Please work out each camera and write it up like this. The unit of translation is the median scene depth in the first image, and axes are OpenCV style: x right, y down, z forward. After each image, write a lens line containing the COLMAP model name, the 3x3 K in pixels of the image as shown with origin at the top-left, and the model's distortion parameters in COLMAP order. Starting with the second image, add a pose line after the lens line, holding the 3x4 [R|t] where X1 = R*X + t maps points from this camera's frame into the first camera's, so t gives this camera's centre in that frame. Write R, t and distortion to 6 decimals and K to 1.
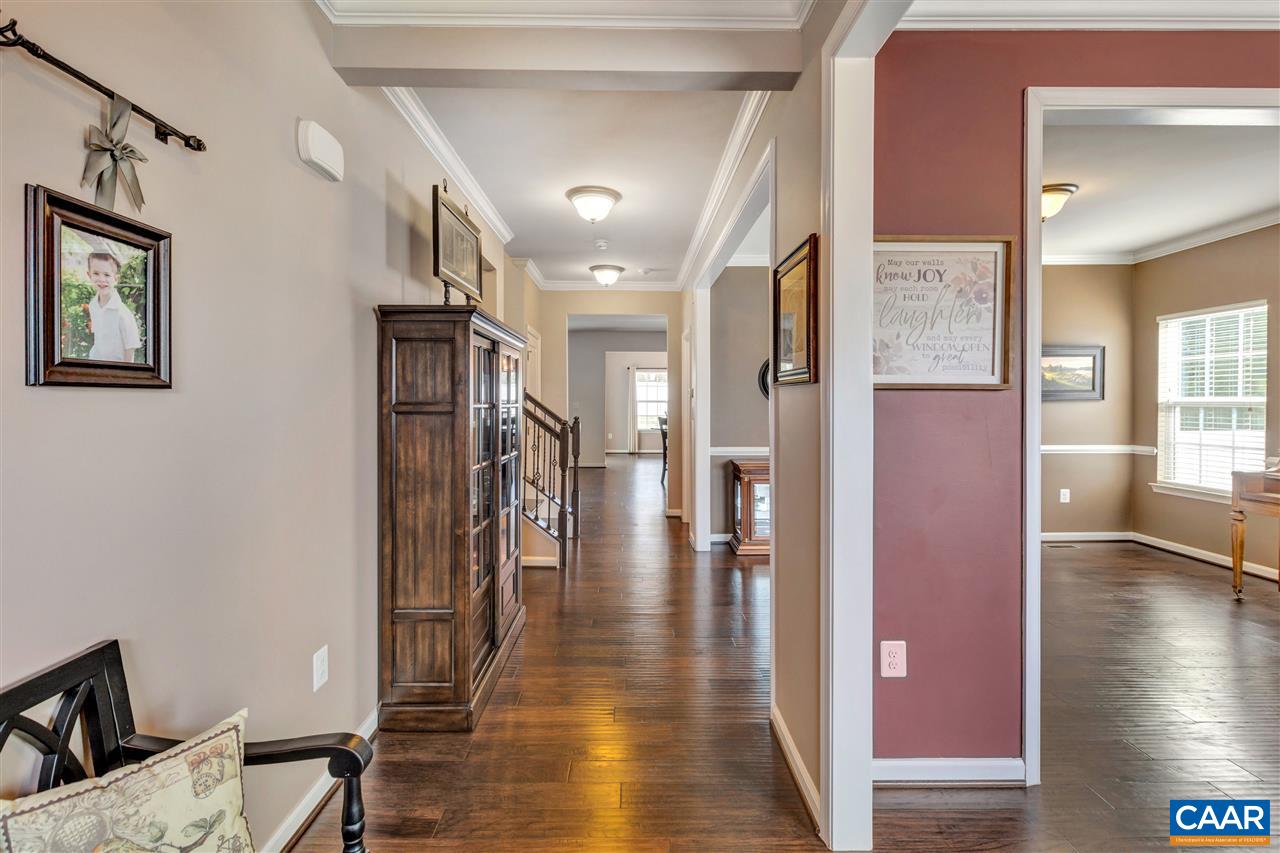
lens RADIAL K [[586.4, 0, 648.5], [0, 586.4, 405.8], [0, 0, 1]] dist [0.003449, 0.000554]
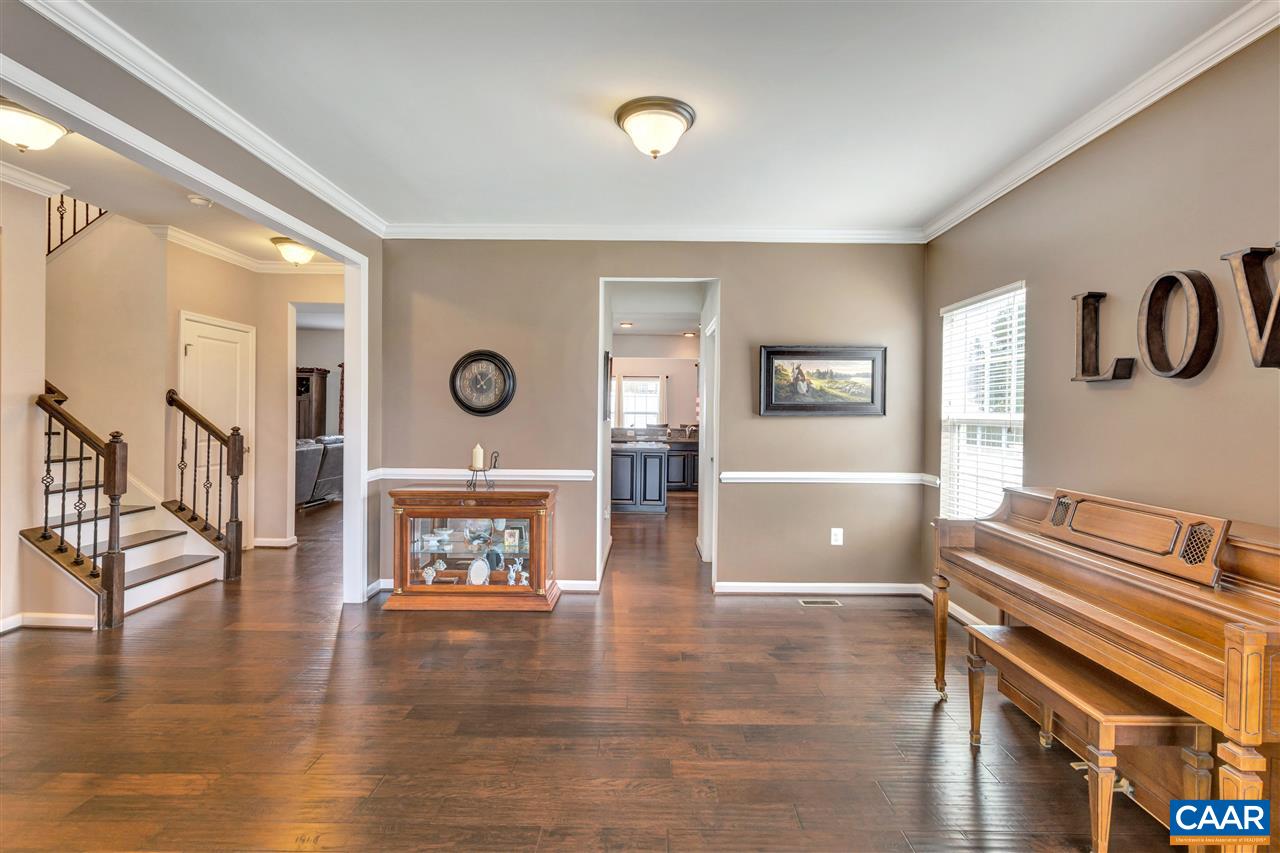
lens RADIAL K [[586.4, 0, 648.5], [0, 586.4, 405.8], [0, 0, 1]] dist [0.003449, 0.000554]
pose [[0.999600, 0.009319, -0.026706, 0.479308], [-0.009780, 0.999804, -0.017191, -0.005890], [0.026541, 0.017445, 0.999495, 0.207797]]
